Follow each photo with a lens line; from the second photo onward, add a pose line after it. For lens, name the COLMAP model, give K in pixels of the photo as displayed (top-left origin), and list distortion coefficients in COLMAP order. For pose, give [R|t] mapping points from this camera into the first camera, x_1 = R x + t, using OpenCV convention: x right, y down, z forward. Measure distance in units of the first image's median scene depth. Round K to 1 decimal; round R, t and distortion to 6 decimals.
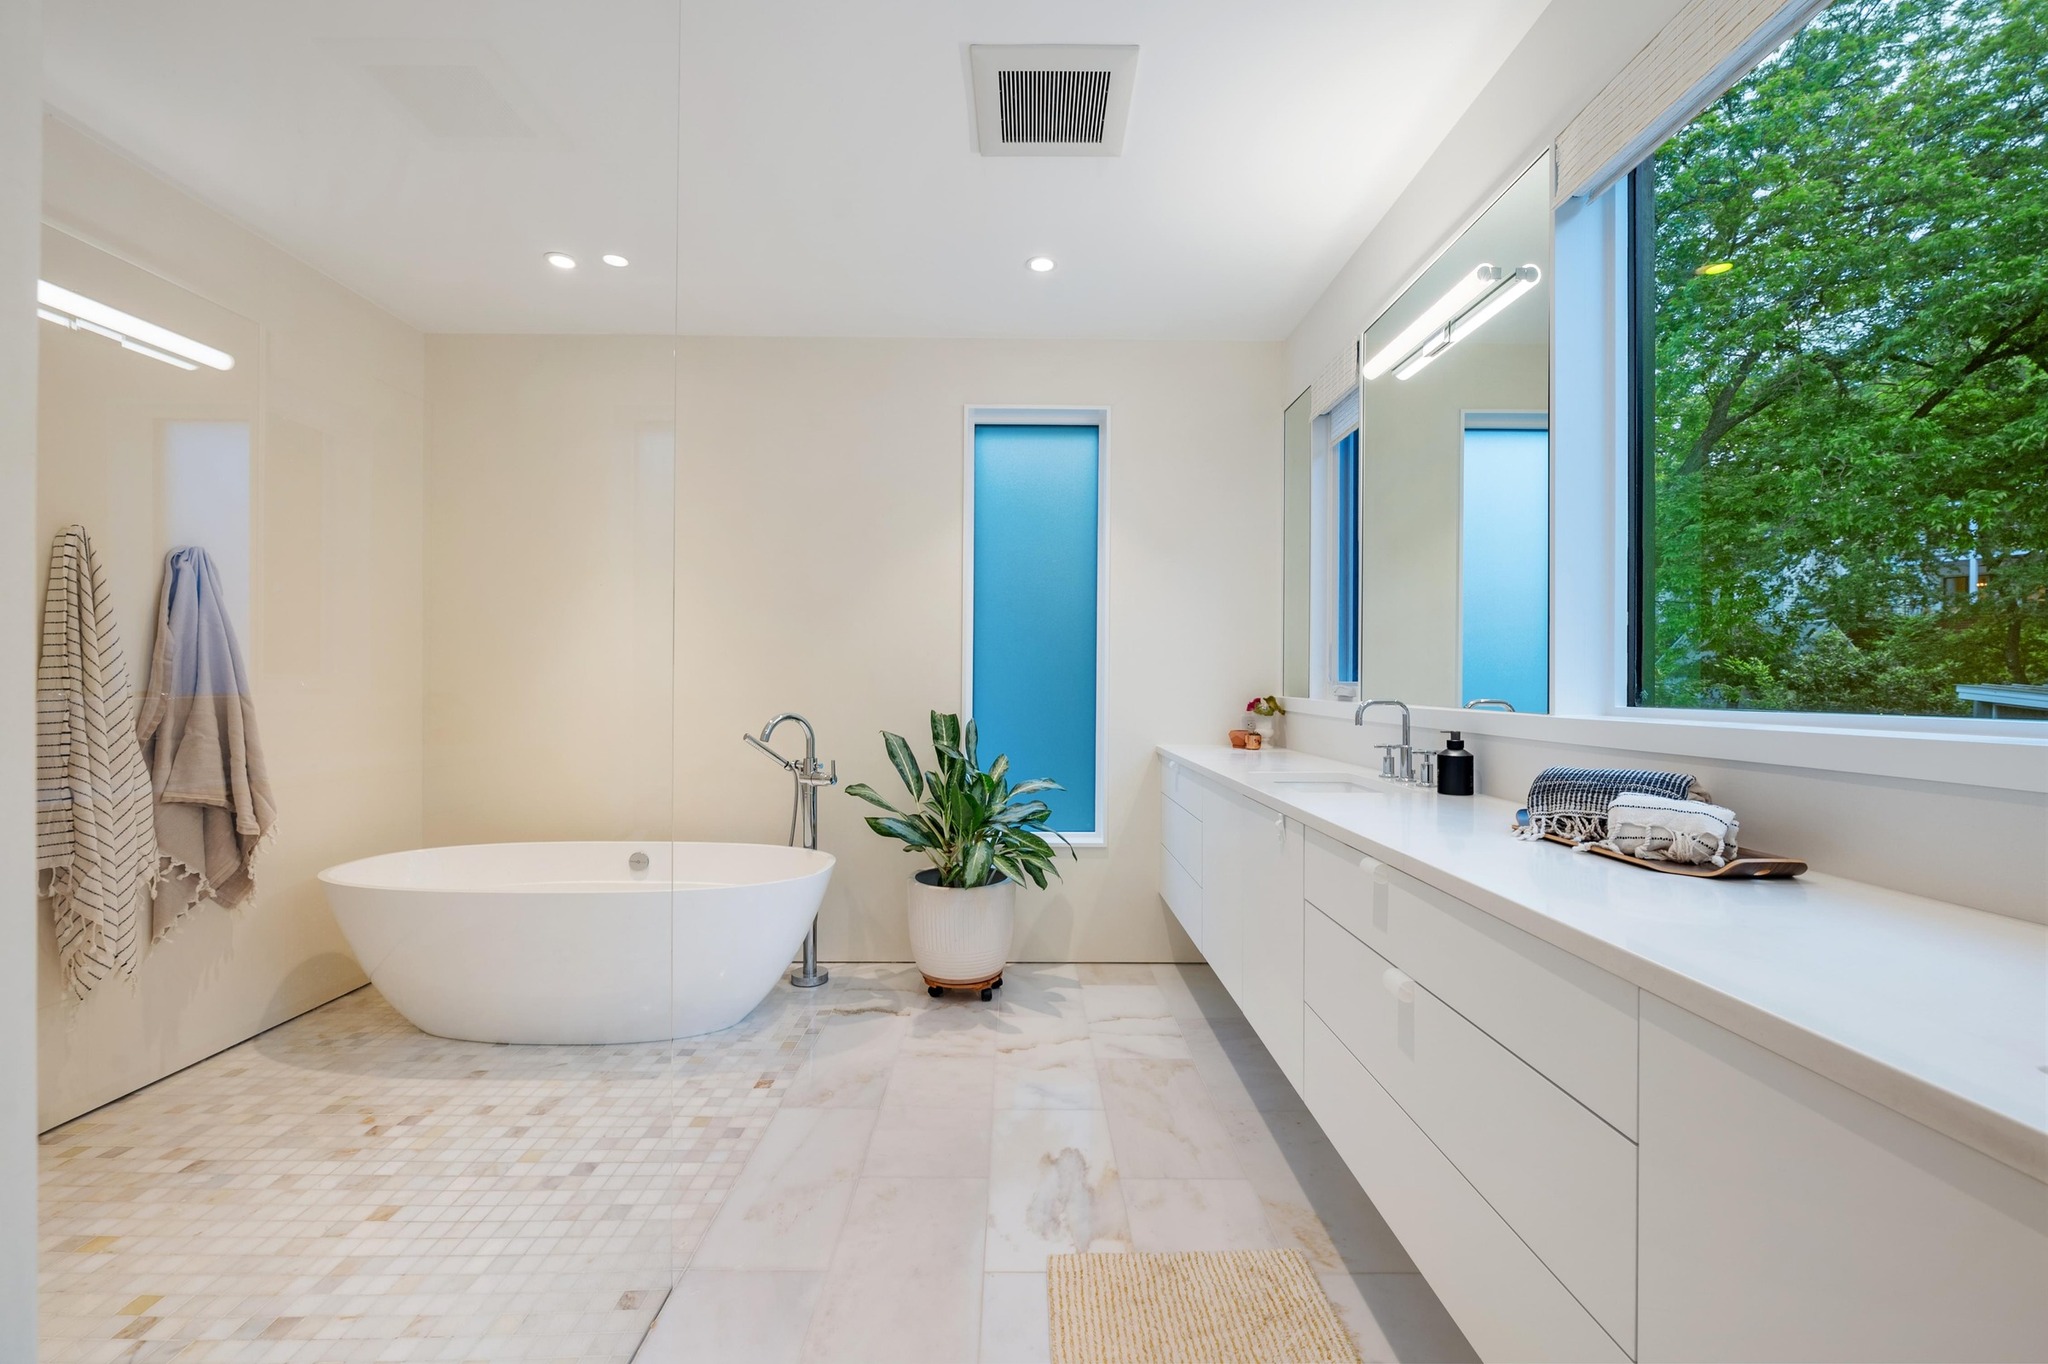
lens RADIAL K [[818.9, 0, 1017.9], [0, 818.9, 678.3], [0, 0, 1]] dist [0.006642, 0.000722]
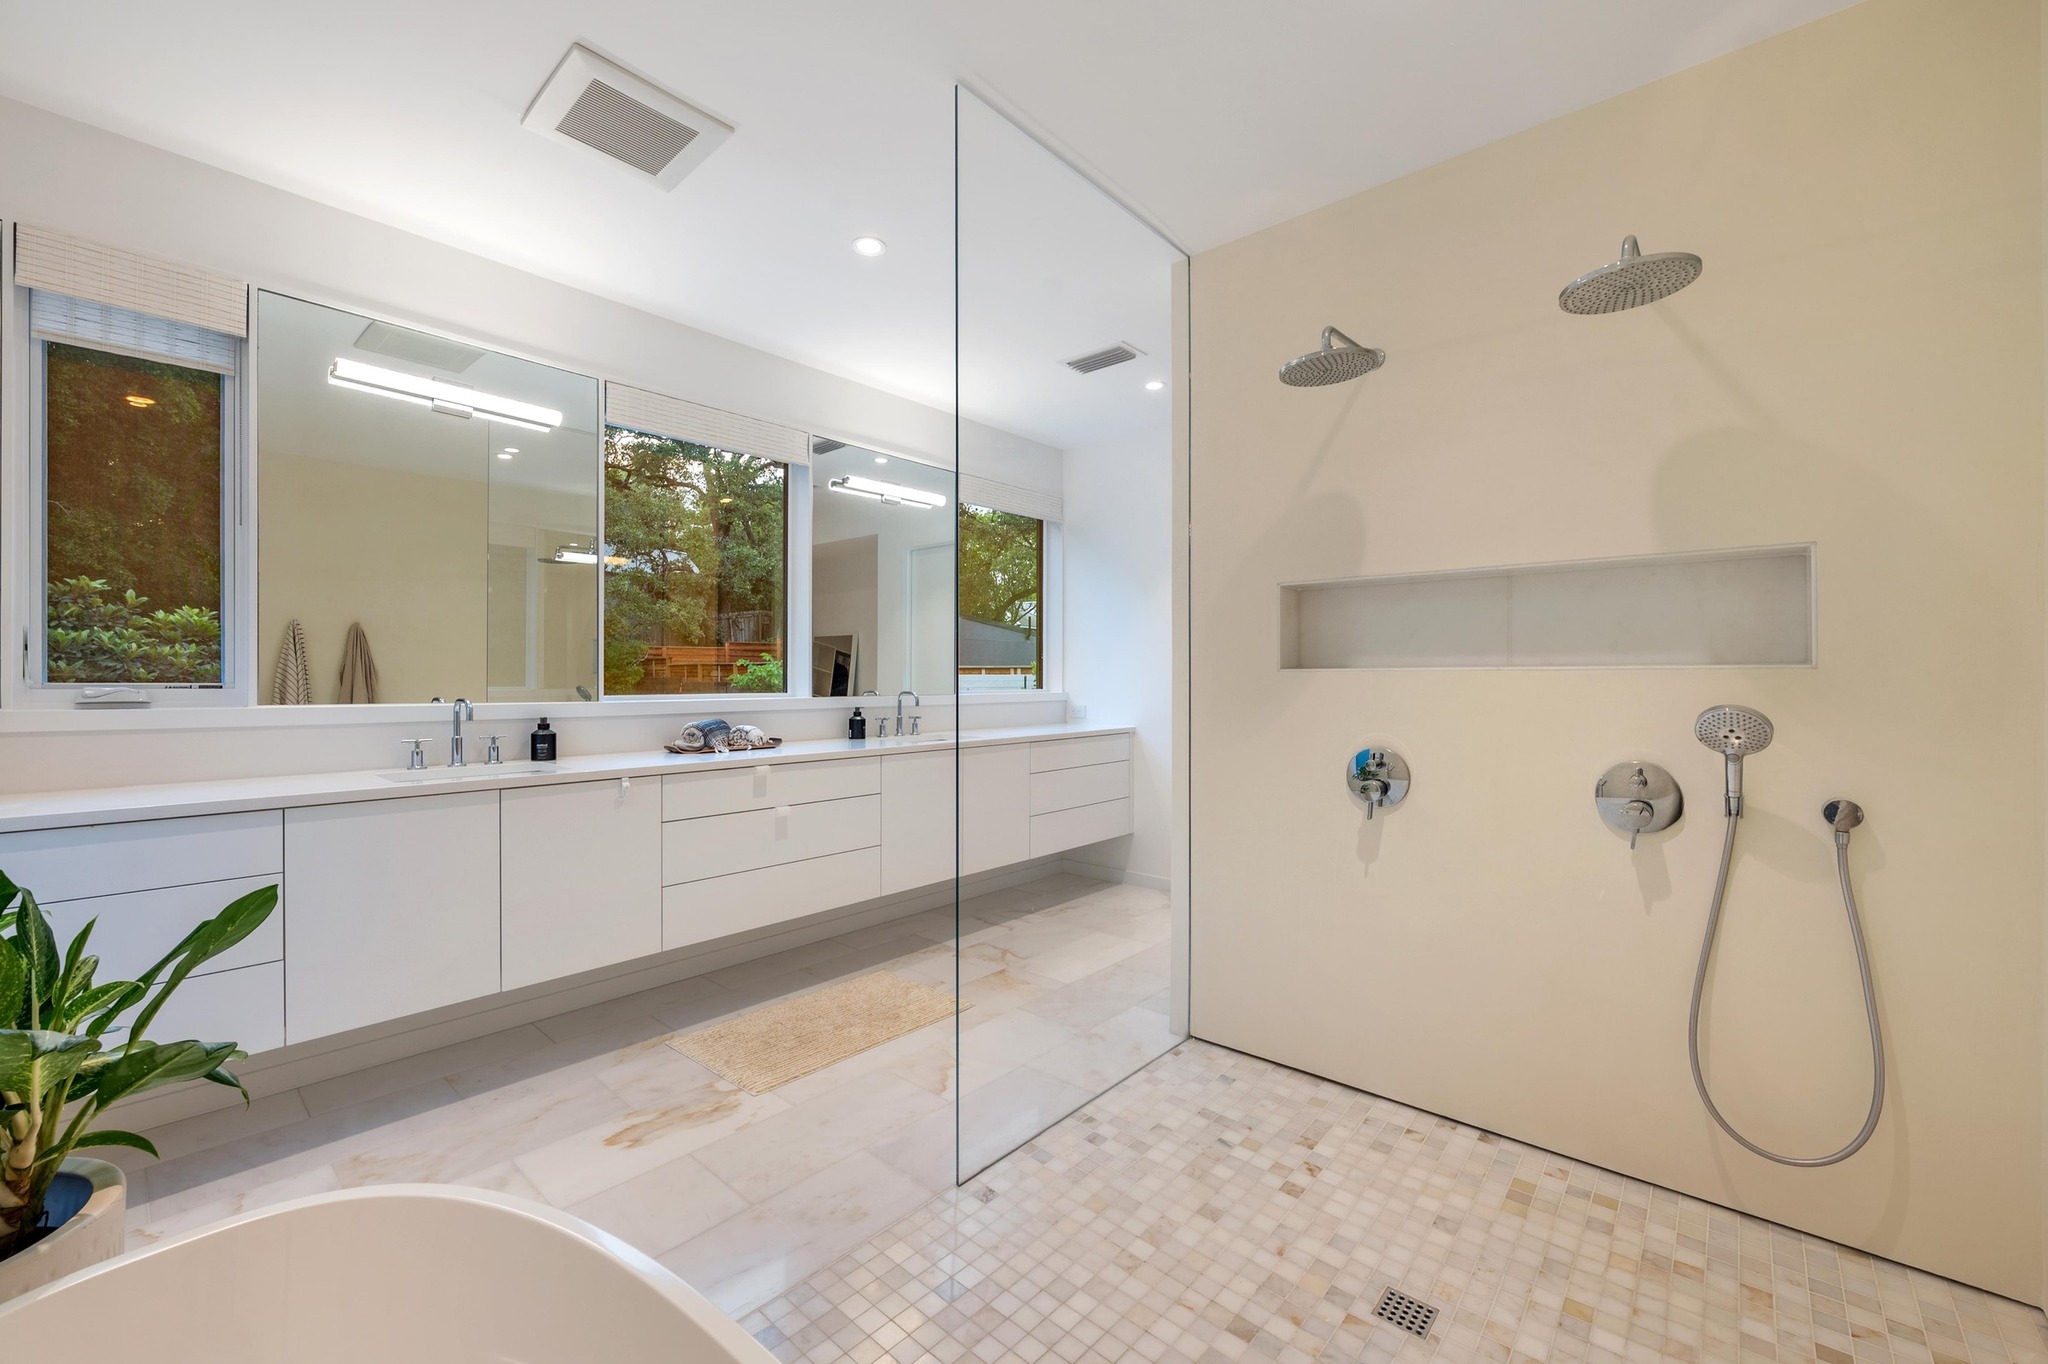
lens RADIAL K [[818.9, 0, 1017.2], [0, 818.9, 684.3], [0, 0, 1]] dist [0.006642, 0.000722]
pose [[-0.746744, -0.003584, 0.665101, -1.151984], [-0.003673, 0.999992, 0.001265, 0.000422], [-0.665101, -0.001499, -0.746752, 1.650535]]
